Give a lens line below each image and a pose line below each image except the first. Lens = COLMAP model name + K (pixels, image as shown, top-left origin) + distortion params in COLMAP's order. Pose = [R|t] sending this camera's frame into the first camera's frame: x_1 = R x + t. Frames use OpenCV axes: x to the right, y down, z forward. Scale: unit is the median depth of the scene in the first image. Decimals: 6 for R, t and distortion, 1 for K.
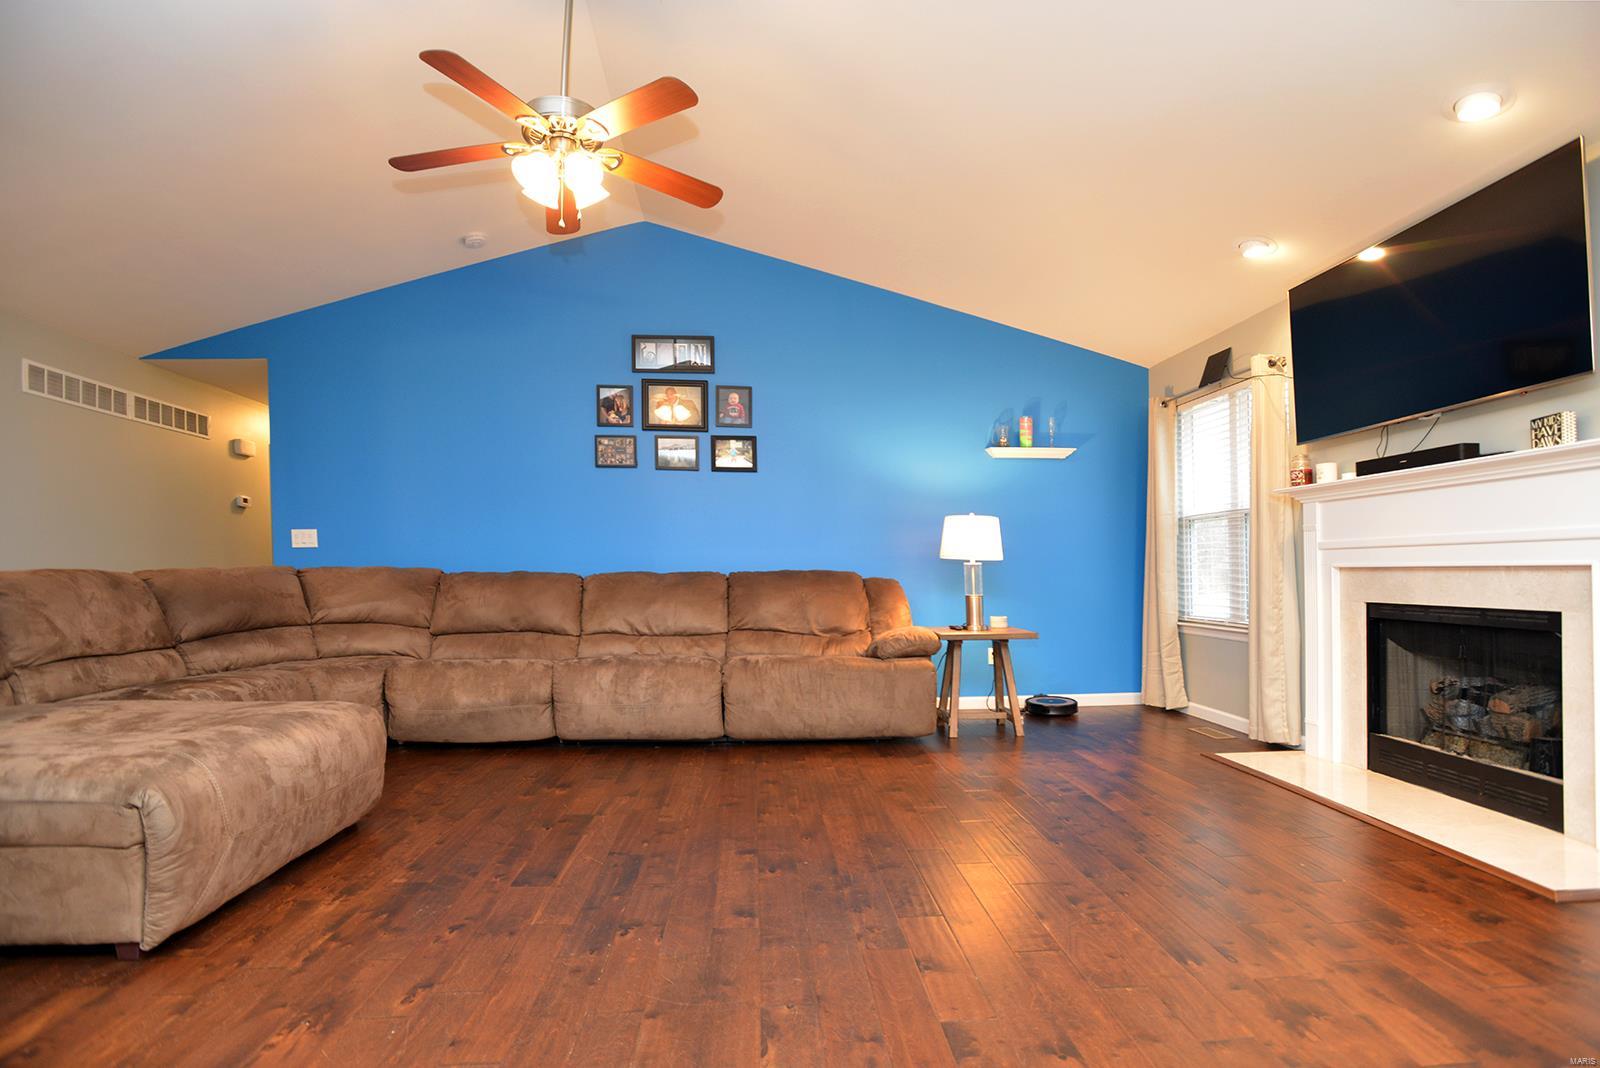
lens RADIAL K [[751.0, 0, 806.8], [0, 751.0, 535.6], [0, 0, 1]] dist [-0.043070, 0.001330]
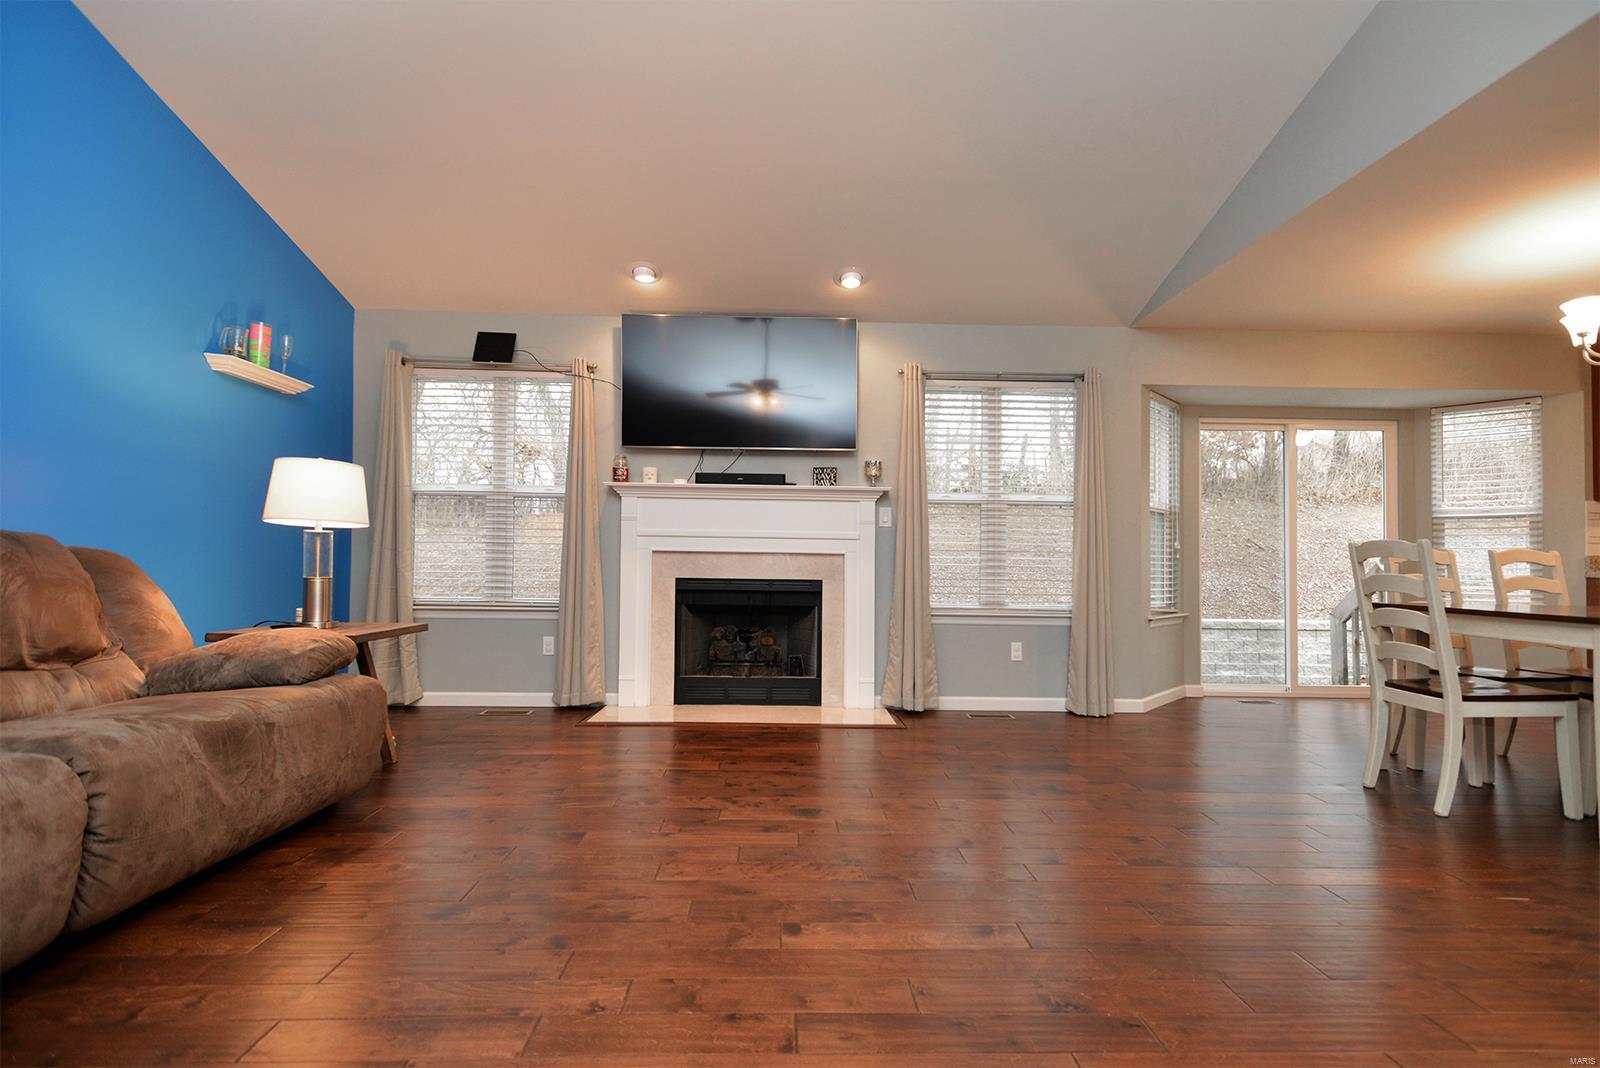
lens RADIAL K [[772.0, 0, 784.0], [0, 772.0, 538.4], [0, 0, 1]] dist [0.006350, -0.000211]
pose [[0.053171, 0.037088, 0.997896, -0.465203], [-0.062601, 0.997468, -0.033736, 0.041419], [-0.996621, -0.060675, 0.055358, 0.549965]]
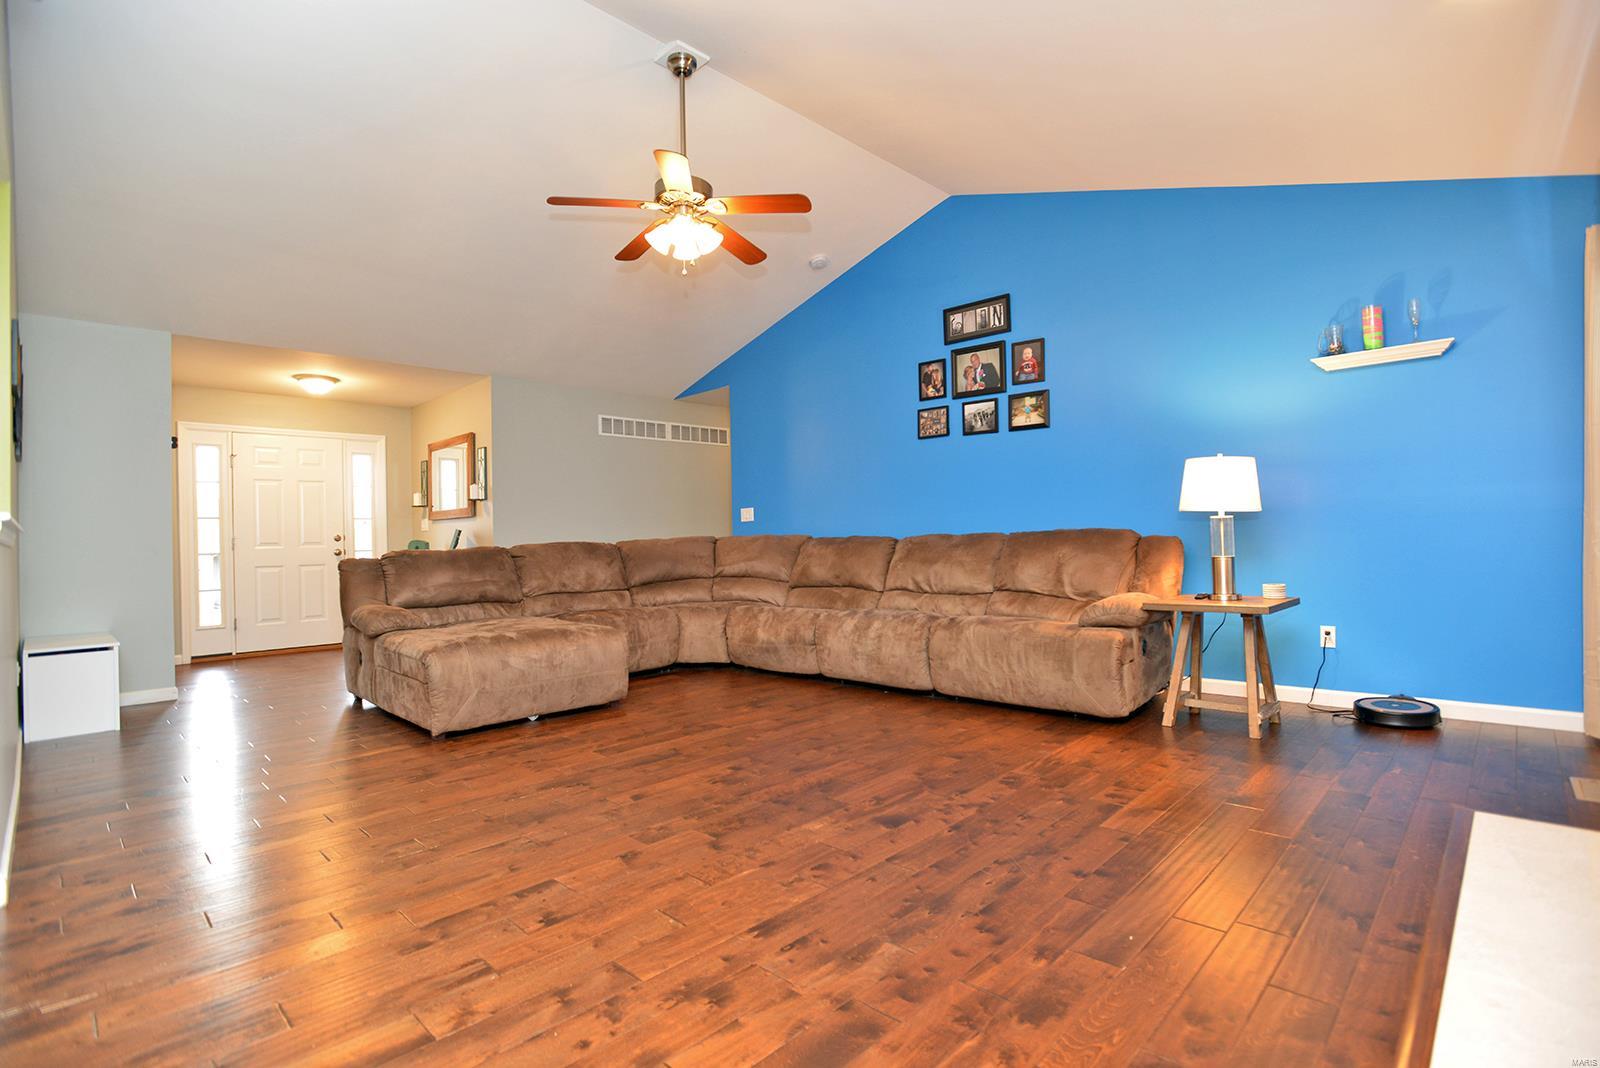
lens RADIAL K [[762.5, 0, 835.7], [0, 762.5, 527.1], [0, 0, 1]] dist [-0.051115, 0.000836]
pose [[0.692810, -0.025849, -0.720657, 0.518583], [0.057076, 0.998188, 0.019067, 0.010301], [0.718858, -0.054341, 0.693029, 0.157555]]
